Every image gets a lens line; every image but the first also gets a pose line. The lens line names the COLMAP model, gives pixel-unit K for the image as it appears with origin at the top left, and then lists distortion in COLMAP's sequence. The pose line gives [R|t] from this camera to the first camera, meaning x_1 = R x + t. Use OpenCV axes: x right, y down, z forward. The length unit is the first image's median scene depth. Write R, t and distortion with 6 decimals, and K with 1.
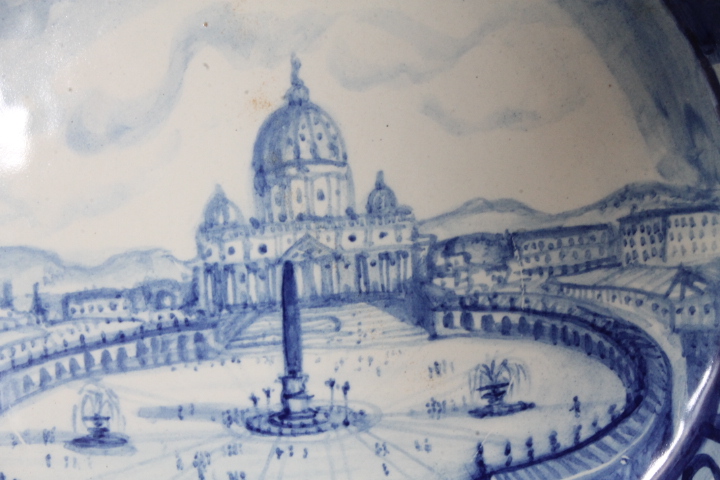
lens RADIAL K [[1694.7, 0, 368.9], [0, 1694.7, 226.1], [0, 0, 1]] dist [0.073388, 0.000000]
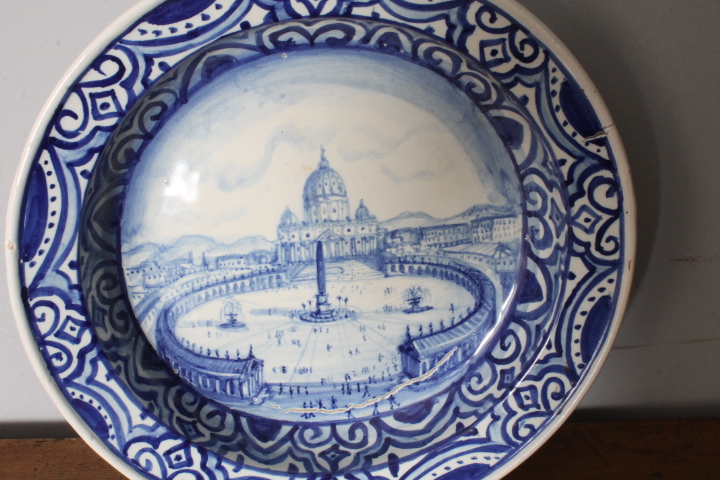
lens RADIAL K [[872.9, 0, 366.0], [0, 872.9, 228.9], [0, 0, 1]] dist [-0.083137, 0.000000]
pose [[0.999728, -0.006418, 0.022431, -0.012703], [0.006814, 0.999822, -0.017618, 0.024852], [-0.022314, 0.017766, 0.999593, -0.117300]]
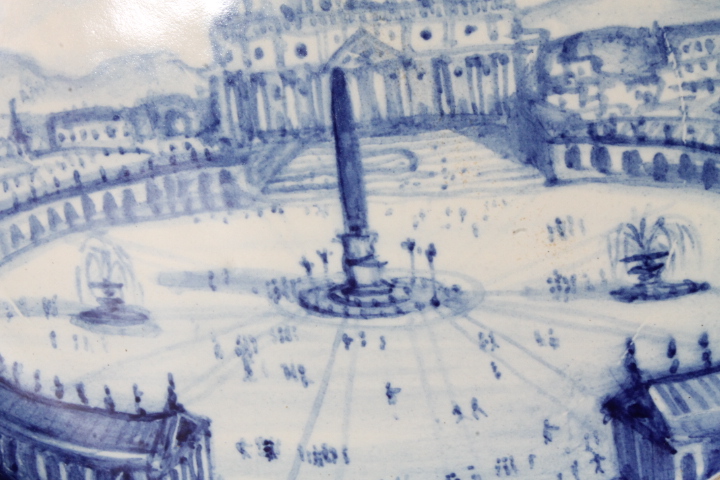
lens RADIAL K [[1694.7, 0, 365.6], [0, 1694.7, 234.1], [0, 0, 1]] dist [0.073388, 0.000000]
pose [[0.967684, 0.020523, -0.251328, 0.140668], [-0.009158, 0.998885, 0.046304, 0.055941], [0.251999, -0.042506, 0.966794, 0.312049]]
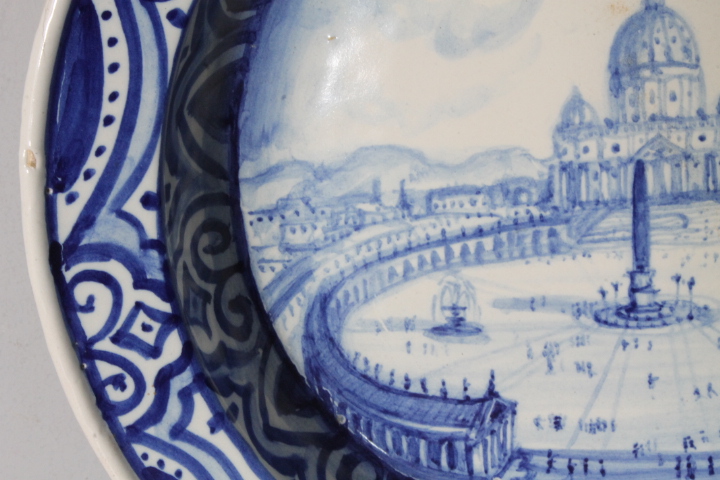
lens RADIAL K [[1694.7, 0, 371.4], [0, 1694.7, 227.4], [0, 0, 1]] dist [0.073388, 0.000000]
pose [[0.990273, 0.008209, -0.138893, -0.064870], [-0.005693, 0.999813, 0.018502, 0.043369], [0.139019, -0.017531, 0.990135, -0.068548]]
